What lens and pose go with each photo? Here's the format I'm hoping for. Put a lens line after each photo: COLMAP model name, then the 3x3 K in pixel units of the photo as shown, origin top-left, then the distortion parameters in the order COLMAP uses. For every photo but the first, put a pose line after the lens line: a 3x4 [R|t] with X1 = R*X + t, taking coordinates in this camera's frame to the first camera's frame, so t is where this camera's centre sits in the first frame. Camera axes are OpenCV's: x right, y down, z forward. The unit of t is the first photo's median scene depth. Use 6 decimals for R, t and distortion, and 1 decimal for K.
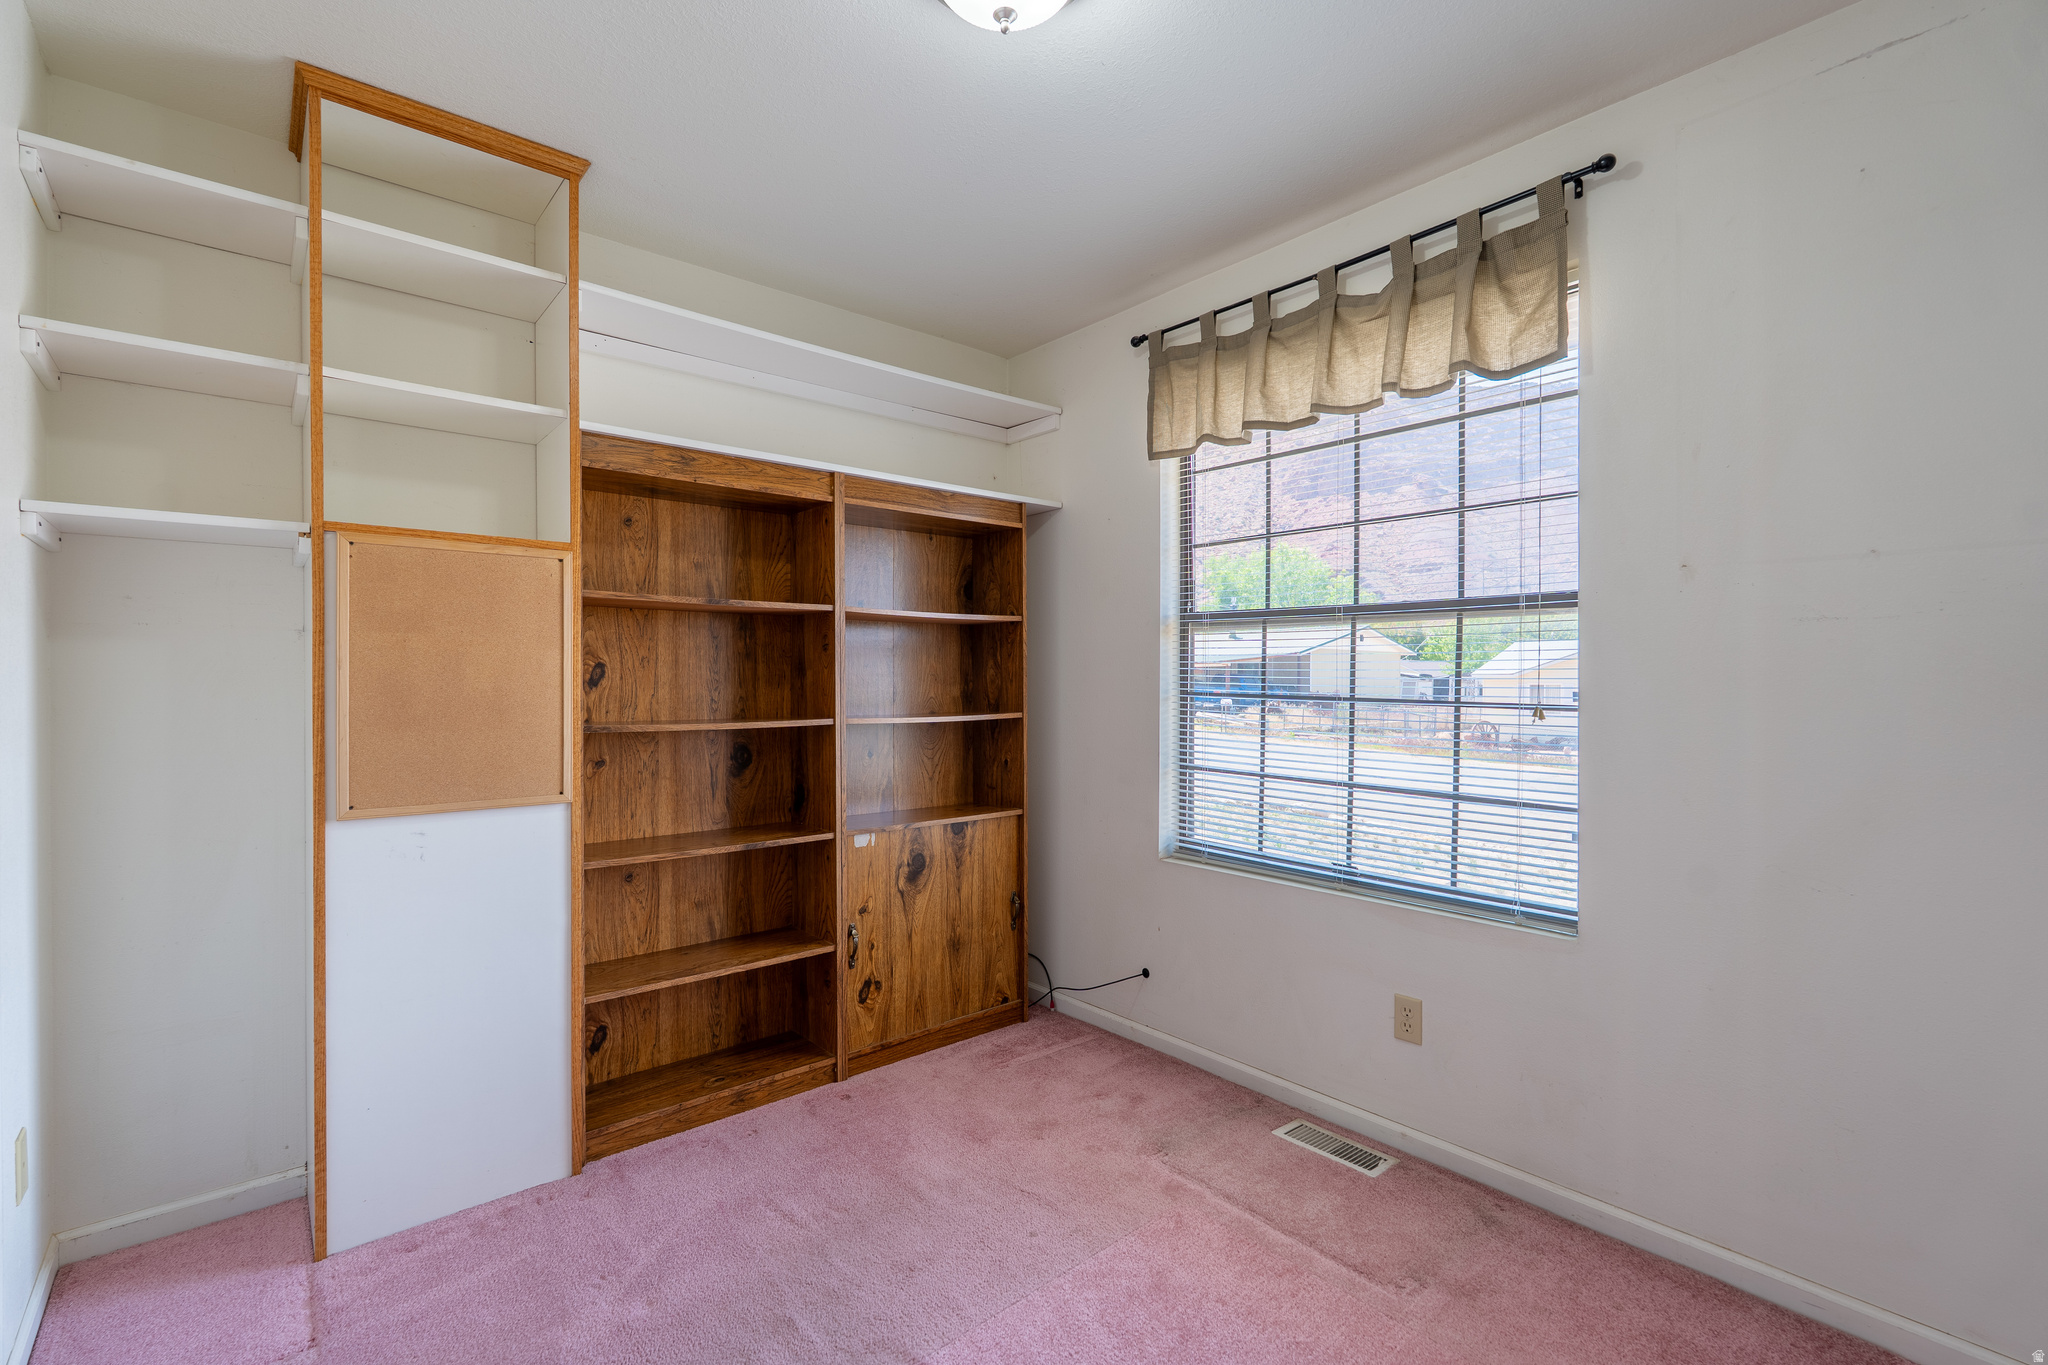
lens RADIAL K [[918.6, 0, 1024.0], [0, 918.6, 682.5], [0, 0, 1]] dist [0.000780, -0.000320]
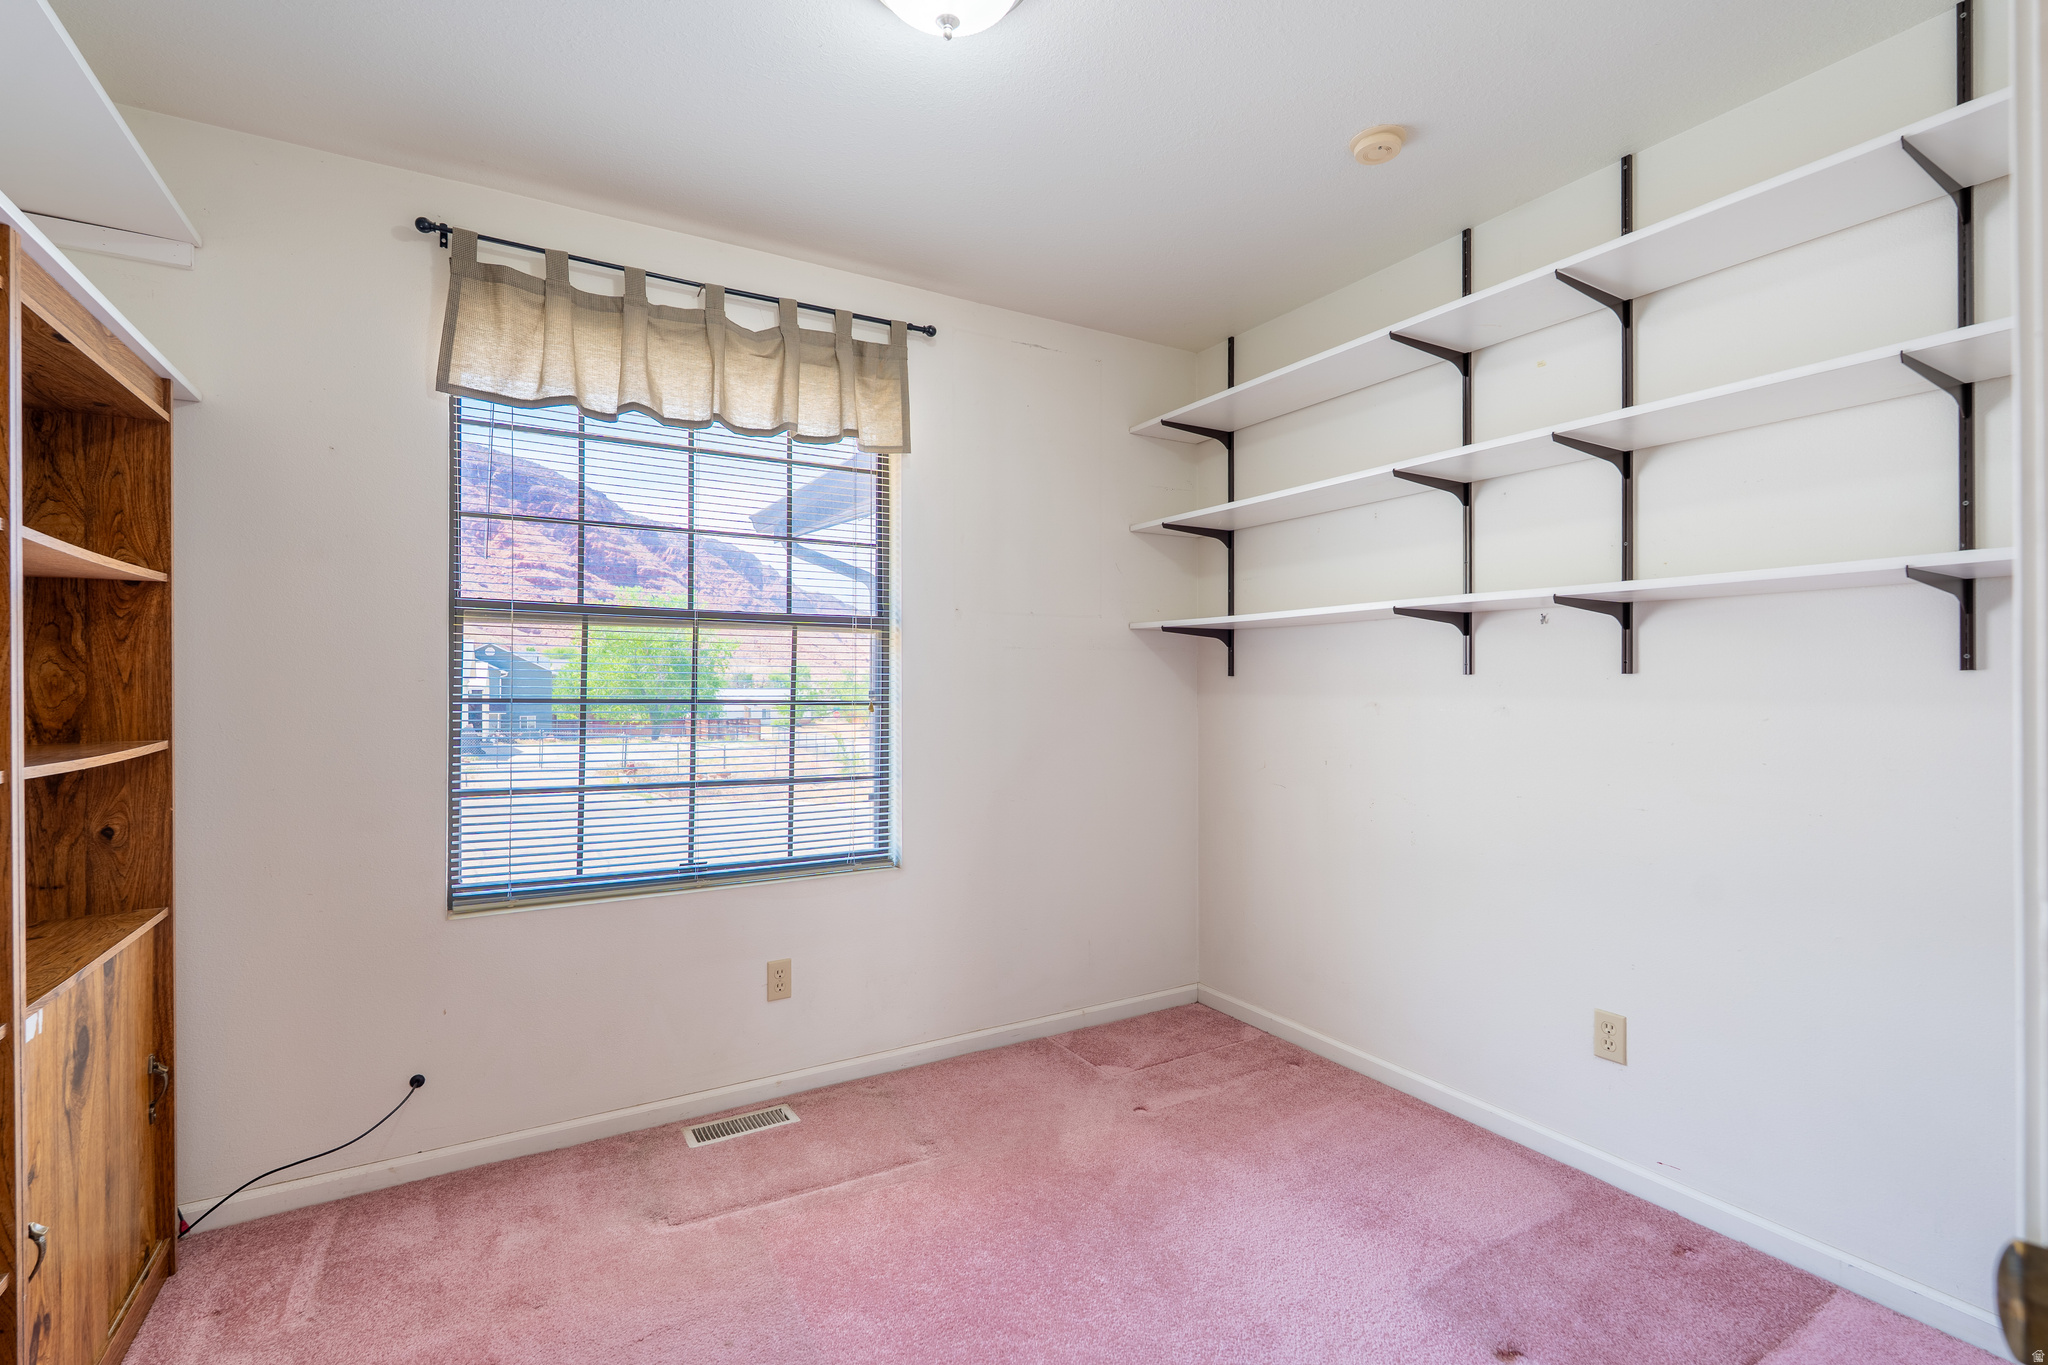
lens RADIAL K [[918.6, 0, 1024.0], [0, 918.6, 682.5], [0, 0, 1]] dist [0.000780, -0.000320]
pose [[0.167783, 0.002644, 0.985820, -0.597716], [0.008793, 0.999953, -0.004178, 0.004629], [-0.985785, 0.009369, 0.167752, 0.460096]]
